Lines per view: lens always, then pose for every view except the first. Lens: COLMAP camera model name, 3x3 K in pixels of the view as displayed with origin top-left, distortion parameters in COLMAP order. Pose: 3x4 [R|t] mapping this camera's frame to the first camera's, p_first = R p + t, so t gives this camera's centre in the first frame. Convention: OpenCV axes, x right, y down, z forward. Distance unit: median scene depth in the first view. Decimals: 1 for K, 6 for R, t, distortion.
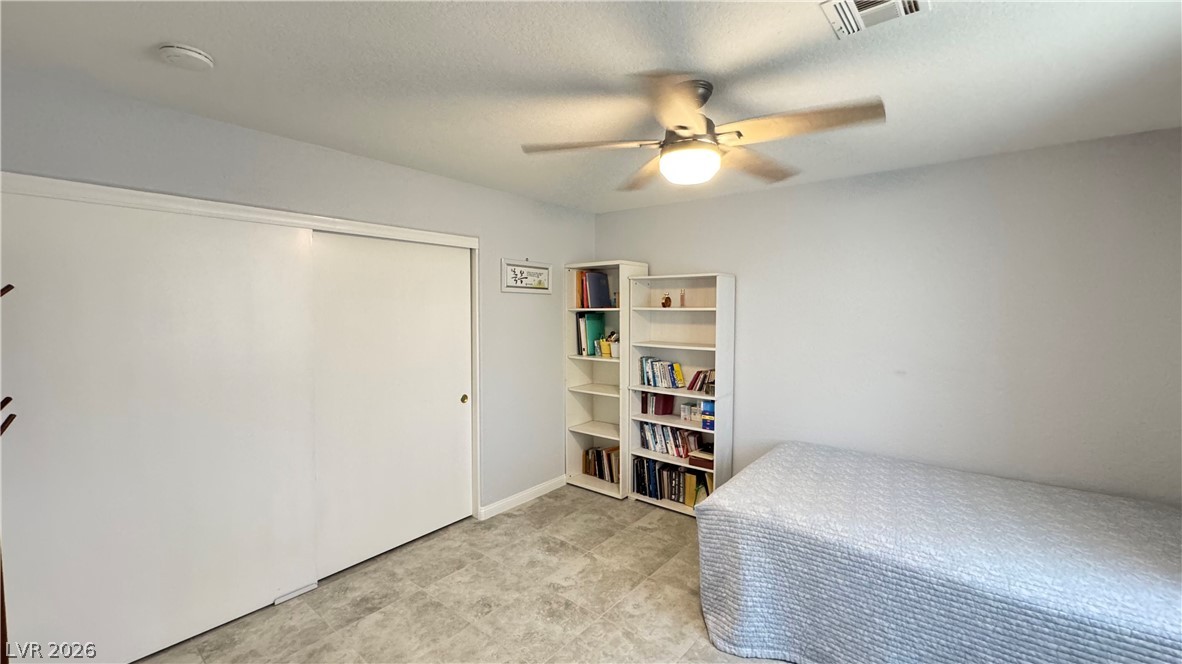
lens RADIAL K [[474.2, 0, 587.8], [0, 474.2, 330.4], [0, 0, 1]] dist [-0.004088, 0.001079]
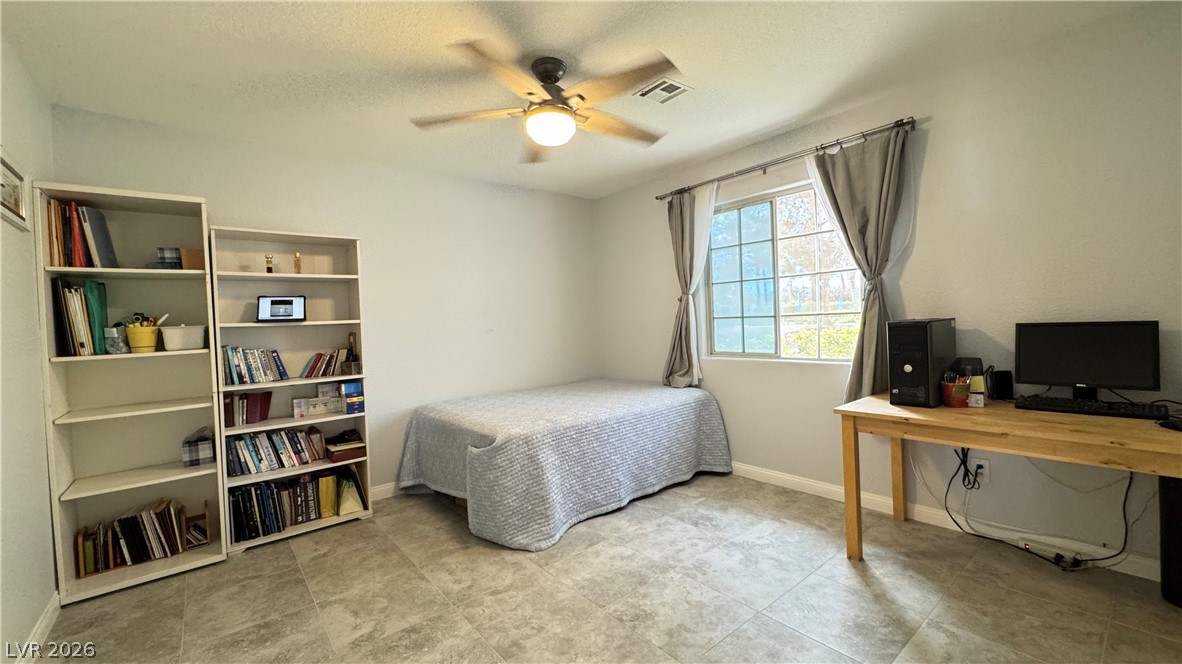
lens RADIAL K [[474.2, 0, 591.2], [0, 474.2, 333.6], [0, 0, 1]] dist [-0.004088, 0.001079]
pose [[0.195934, -0.031572, 0.980109, -0.497952], [0.088532, 0.995969, 0.014385, 0.084422], [-0.976613, 0.083952, 0.197939, 0.370462]]
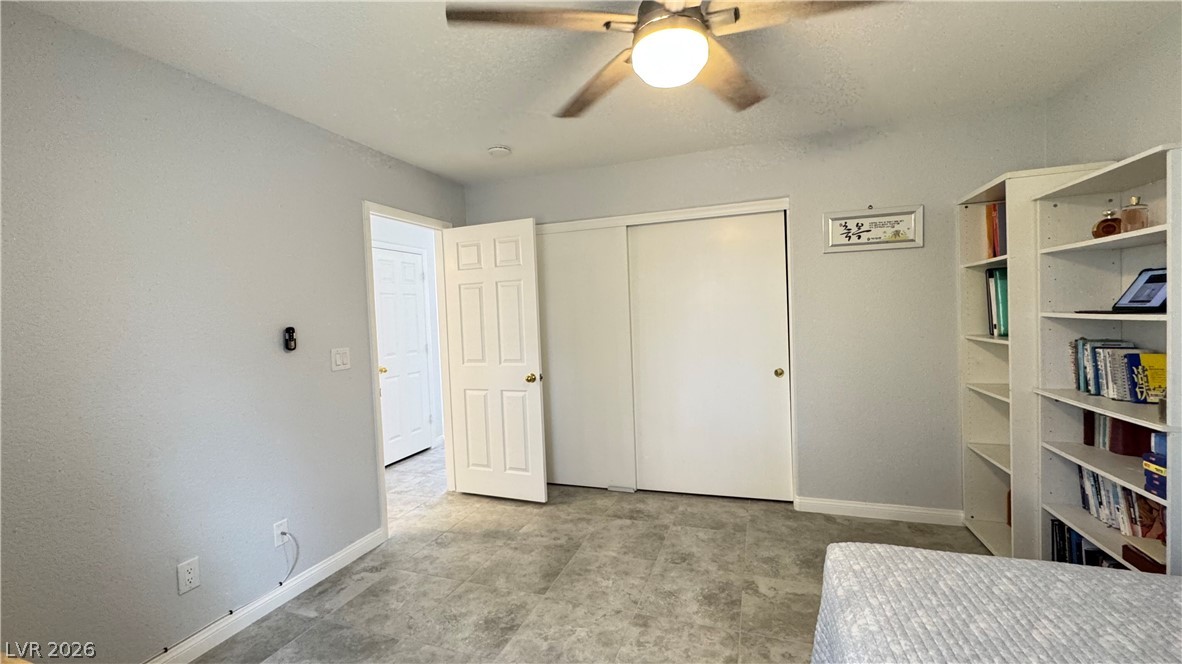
lens RADIAL K [[474.2, 0, 592.9], [0, 474.2, 329.8], [0, 0, 1]] dist [-0.004088, 0.001079]
pose [[0.335601, 0.017094, -0.941849, 0.476647], [-0.008435, 0.999850, 0.015141, 0.046310], [0.941966, 0.002863, 0.335695, 0.323657]]
